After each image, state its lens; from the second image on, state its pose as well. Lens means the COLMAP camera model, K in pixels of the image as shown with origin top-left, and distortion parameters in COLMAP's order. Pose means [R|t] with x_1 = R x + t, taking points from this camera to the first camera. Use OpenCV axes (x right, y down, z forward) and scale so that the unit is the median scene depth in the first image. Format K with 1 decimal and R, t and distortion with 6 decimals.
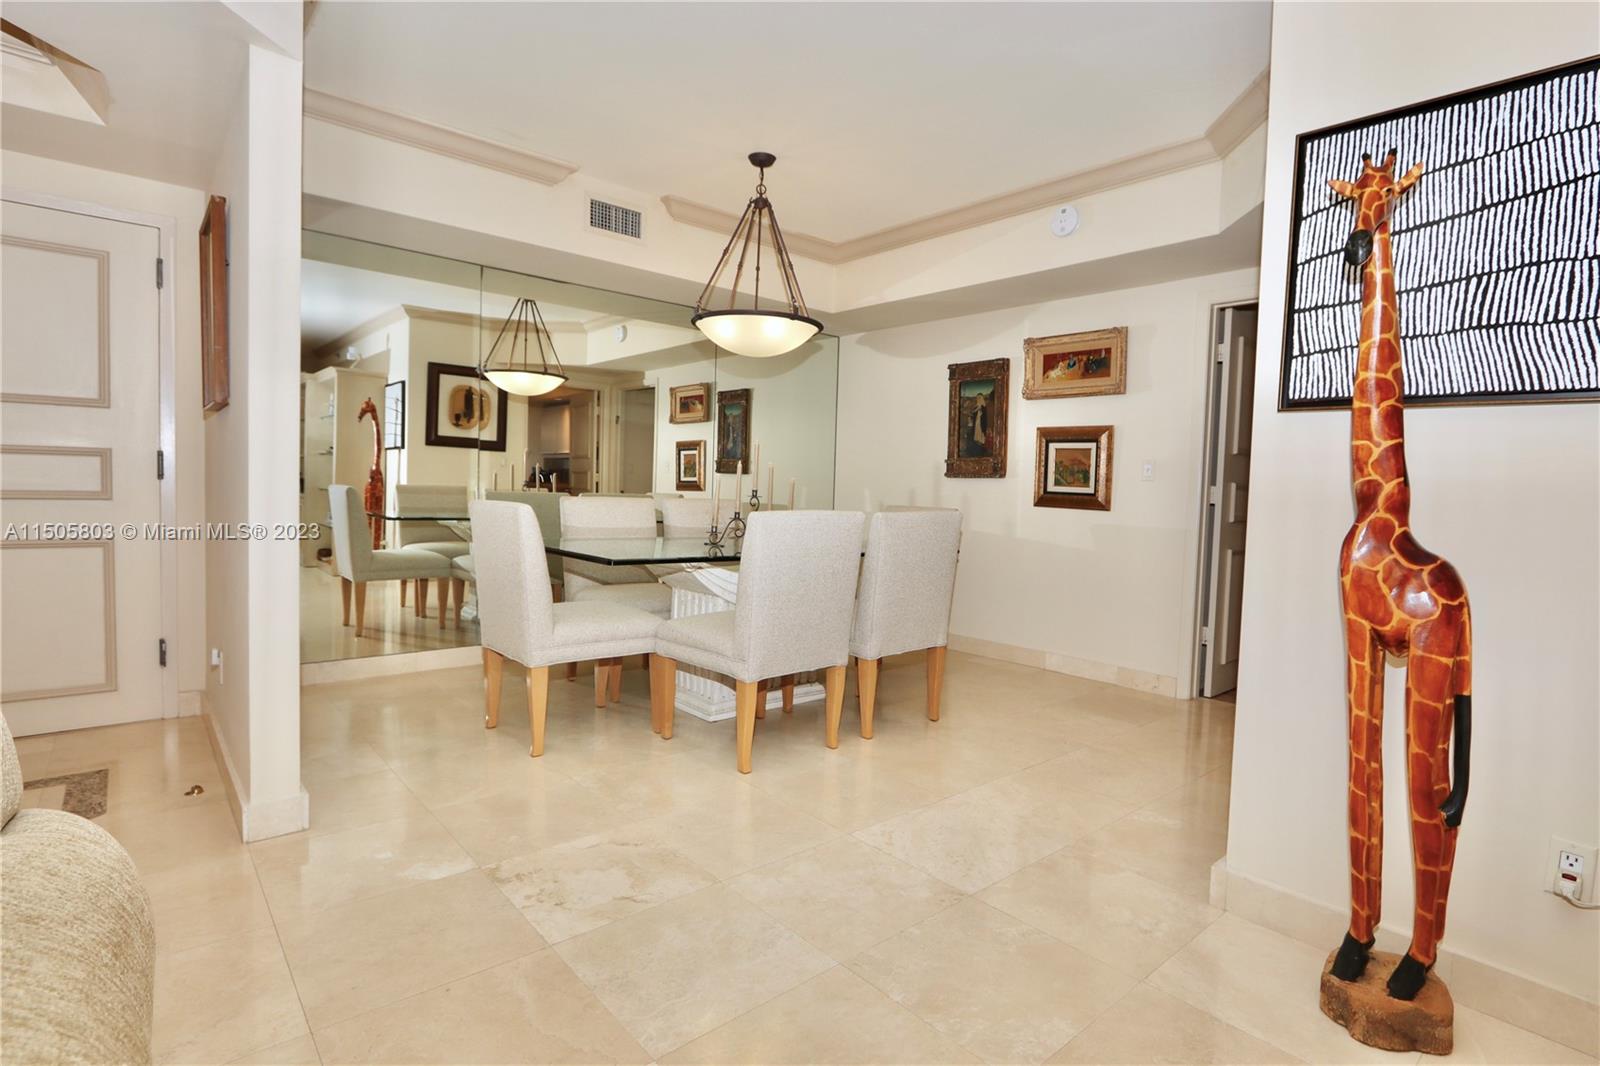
lens RADIAL K [[799.2, 0, 811.9], [0, 799.2, 535.7], [0, 0, 1]] dist [-0.014996, -0.000496]
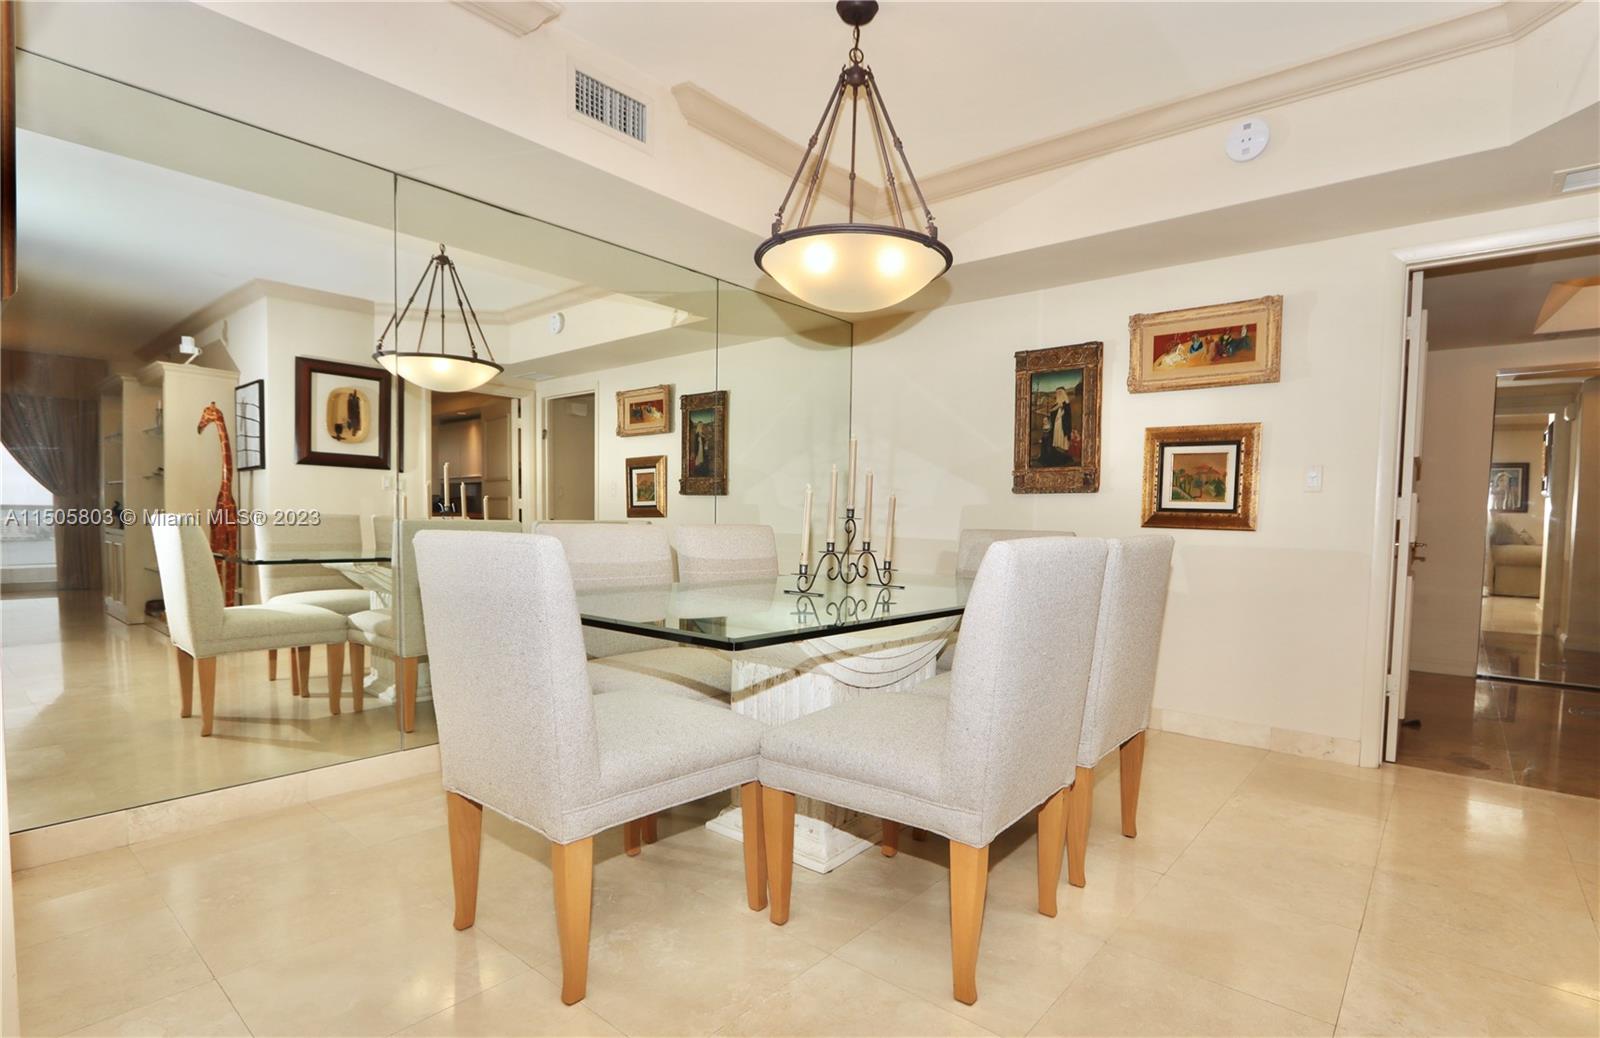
lens RADIAL K [[775.2, 0, 823.0], [0, 775.2, 569.1], [0, 0, 1]] dist [-0.018727, 0.002826]
pose [[0.987194, -0.025383, 0.157492, -0.154494], [0.023998, 0.999655, 0.010685, -0.010564], [-0.157709, -0.006769, 0.987462, 0.280416]]
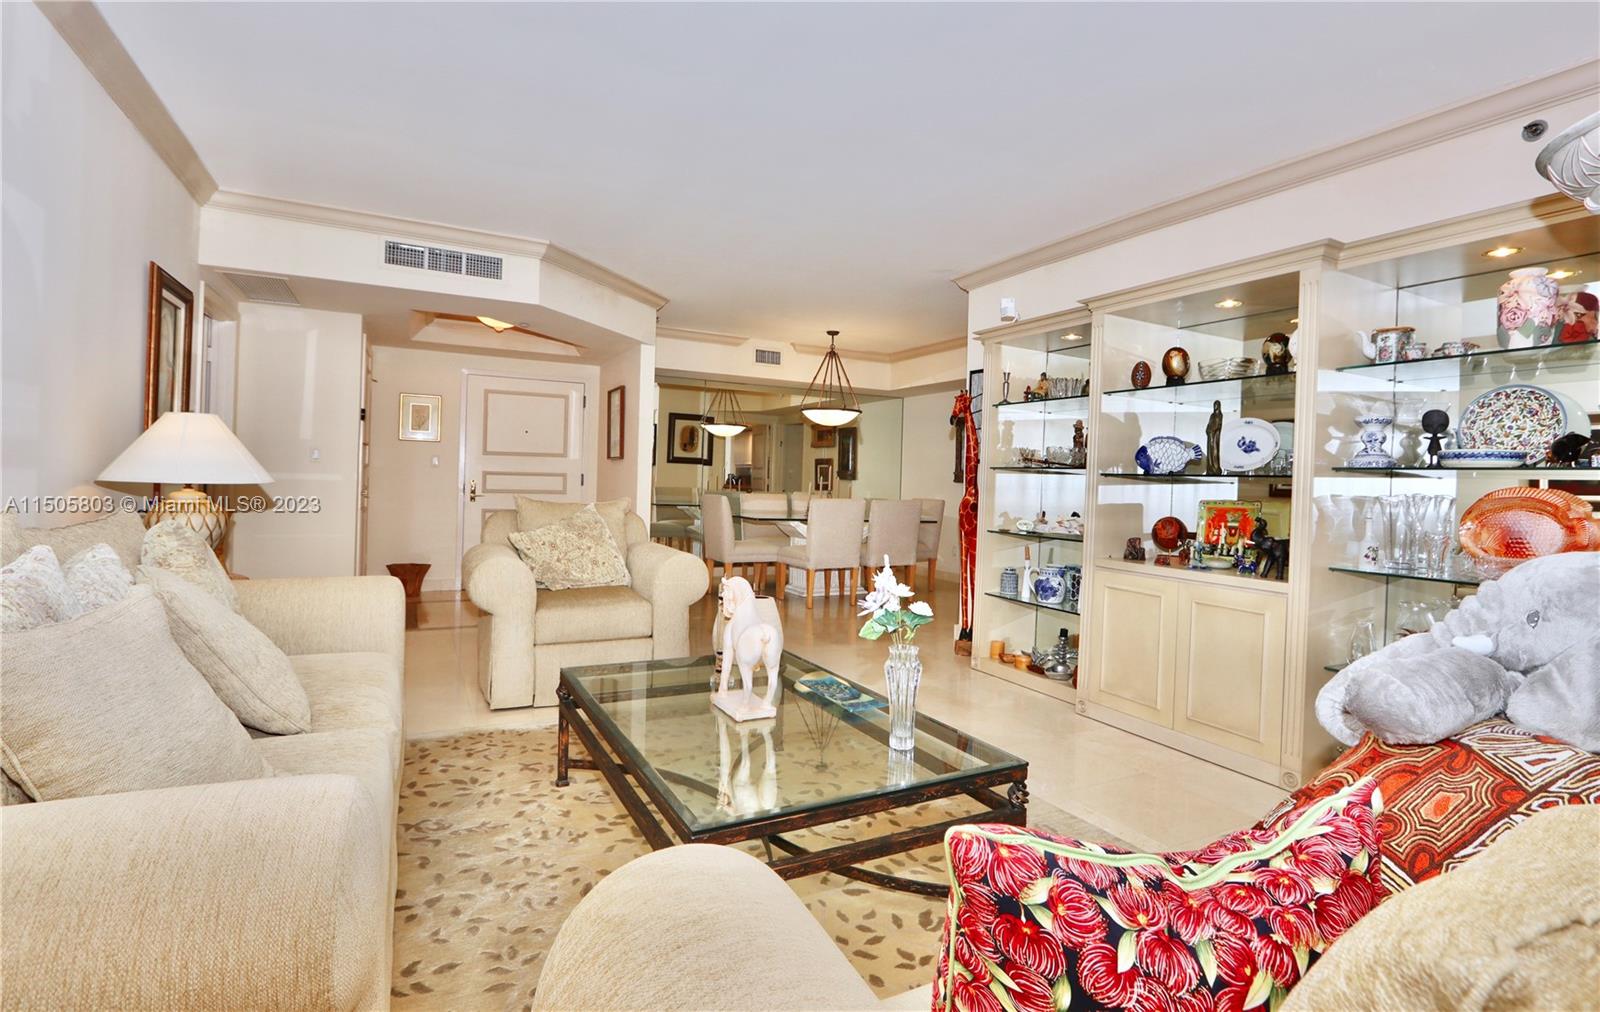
lens RADIAL K [[758.0, 0, 800.5], [0, 758.0, 500.6], [0, 0, 1]] dist [-0.017421, 0.003177]
pose [[0.970928, 0.001384, -0.239368, 0.252860], [-0.011670, 0.999068, -0.041560, 0.042060], [0.239087, 0.043146, 0.970039, -0.716560]]
